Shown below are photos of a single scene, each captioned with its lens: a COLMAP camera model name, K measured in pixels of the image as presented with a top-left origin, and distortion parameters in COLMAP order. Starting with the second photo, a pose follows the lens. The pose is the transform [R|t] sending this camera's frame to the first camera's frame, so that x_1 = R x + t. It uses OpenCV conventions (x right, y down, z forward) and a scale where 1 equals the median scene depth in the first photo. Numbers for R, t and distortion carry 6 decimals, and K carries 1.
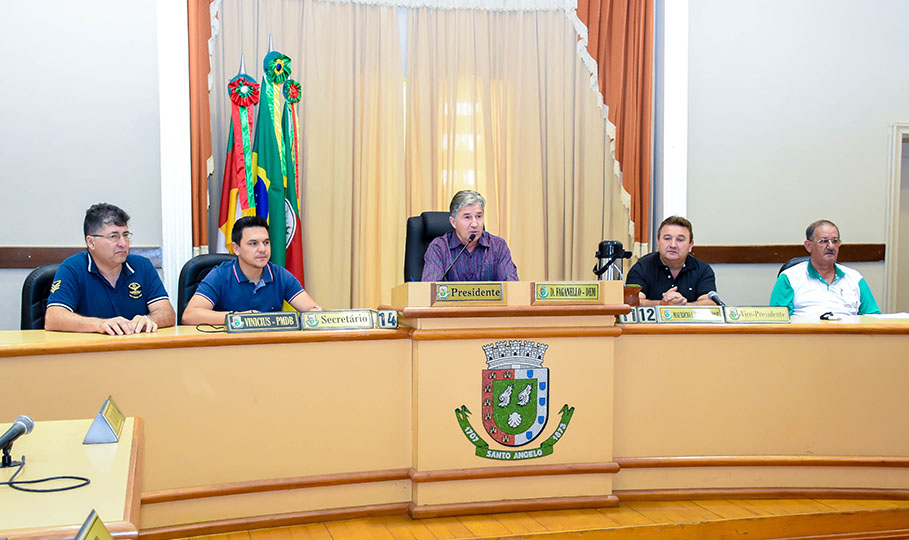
lens RADIAL K [[1062.5, 0, 466.9], [0, 1062.5, 303.6], [0, 0, 1]] dist [-0.004273, 0.000000]
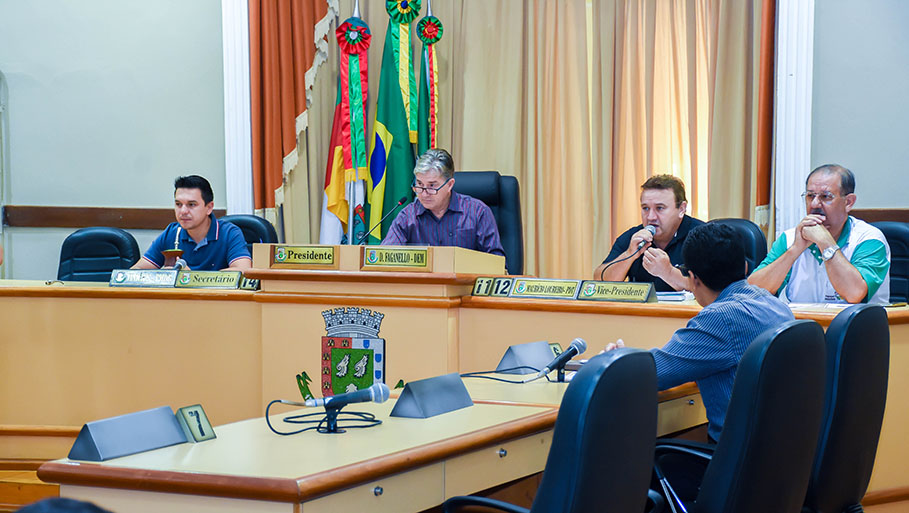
lens RADIAL K [[1916.0, 0, 434.8], [0, 1916.0, 301.2], [0, 0, 1]] dist [0.381374, 0.000000]
pose [[0.758102, 0.035591, -0.651164, 1.204433], [-0.044265, 0.999015, 0.003069, 0.020372], [0.650632, 0.026497, 0.758931, -0.249063]]
